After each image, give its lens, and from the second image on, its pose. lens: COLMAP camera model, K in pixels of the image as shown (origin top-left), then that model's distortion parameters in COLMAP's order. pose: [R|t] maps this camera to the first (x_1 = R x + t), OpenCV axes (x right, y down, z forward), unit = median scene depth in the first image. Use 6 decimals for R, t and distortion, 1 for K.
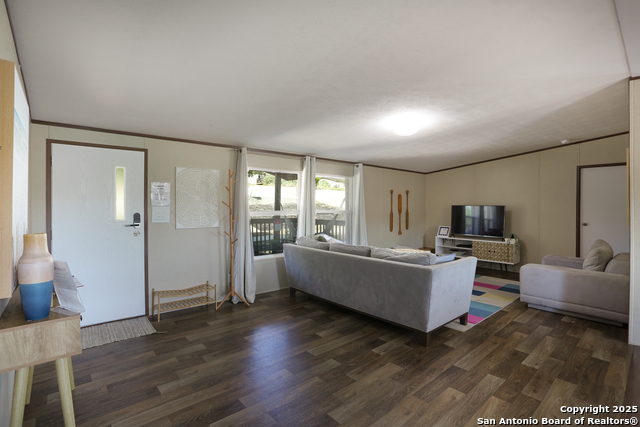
lens RADIAL K [[306.4, 0, 315.3], [0, 306.4, 214.5], [0, 0, 1]] dist [-0.014451, 0.007305]
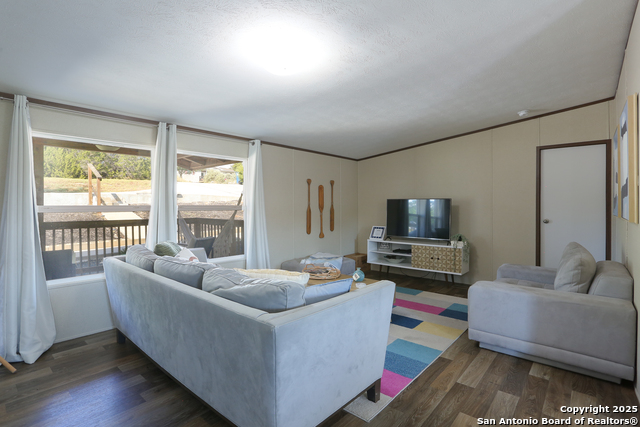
lens RADIAL K [[306.4, 0, 309.4], [0, 306.4, 216.2], [0, 0, 1]] dist [-0.014451, 0.007305]
pose [[0.994544, -0.008546, 0.103966, 0.218264], [0.008236, 0.999960, 0.003411, 0.011316], [-0.103991, -0.002536, 0.994575, 0.314478]]
